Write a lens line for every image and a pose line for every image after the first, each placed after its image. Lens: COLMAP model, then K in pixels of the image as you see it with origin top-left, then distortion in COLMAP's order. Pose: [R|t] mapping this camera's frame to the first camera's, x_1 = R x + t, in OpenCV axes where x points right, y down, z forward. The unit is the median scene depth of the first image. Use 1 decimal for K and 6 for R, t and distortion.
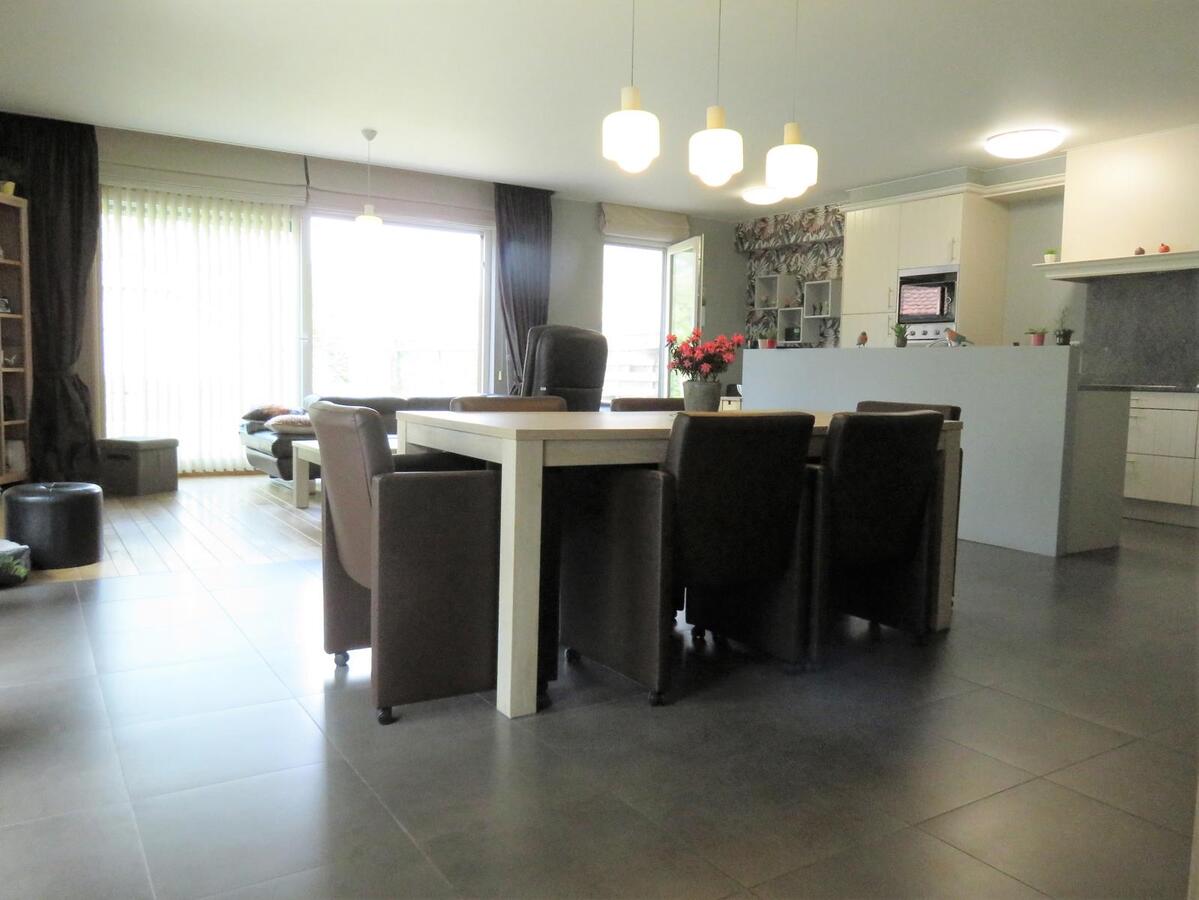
lens RADIAL K [[924.5, 0, 599.5], [0, 924.5, 450.0], [0, 0, 1]] dist [-0.007825, 0.005684]
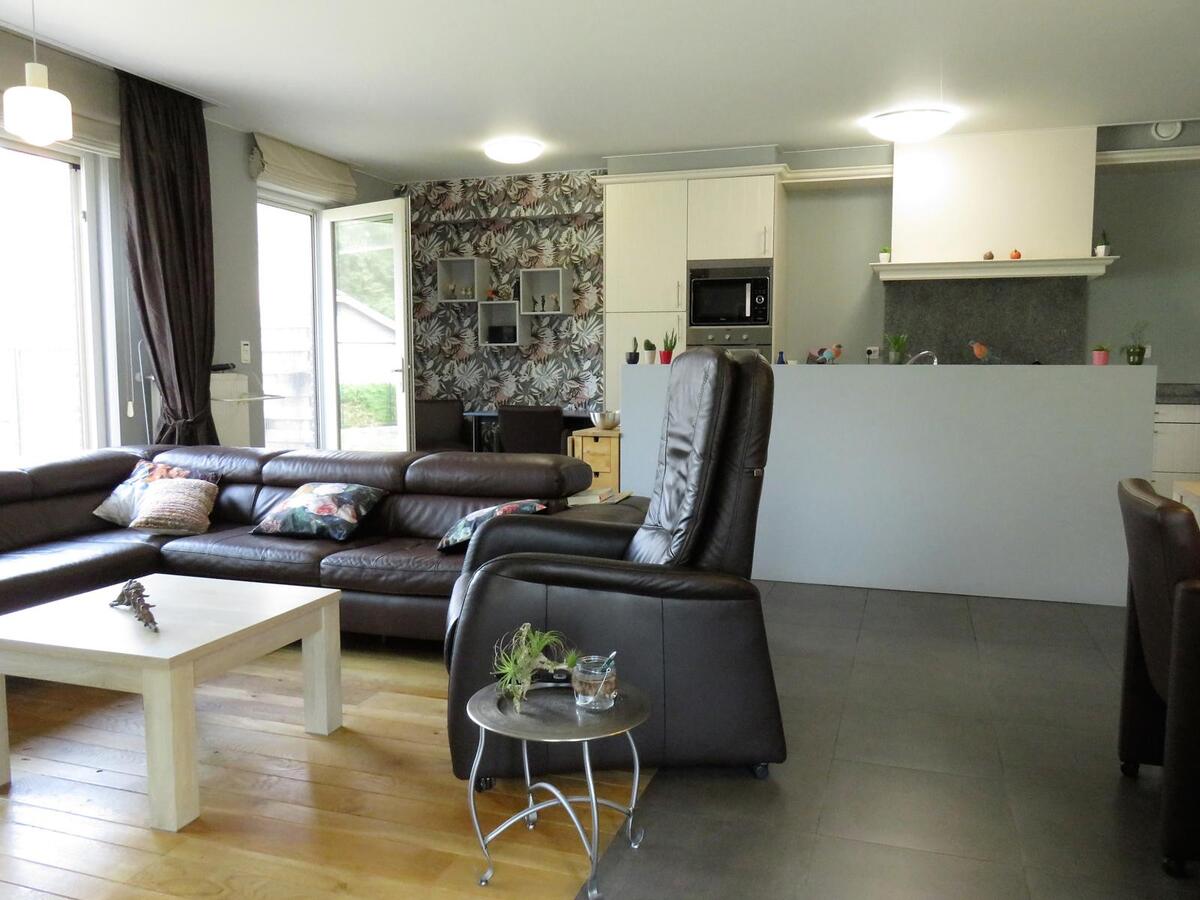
lens RADIAL K [[925.2, 0, 600.0], [0, 925.2, 450.0], [0, 0, 1]] dist [-0.007825, 0.005684]
pose [[0.775469, -0.079543, 0.626355, -0.232512], [0.068893, 0.996769, 0.041289, -0.055782], [-0.627615, 0.011133, 0.778444, 0.346679]]
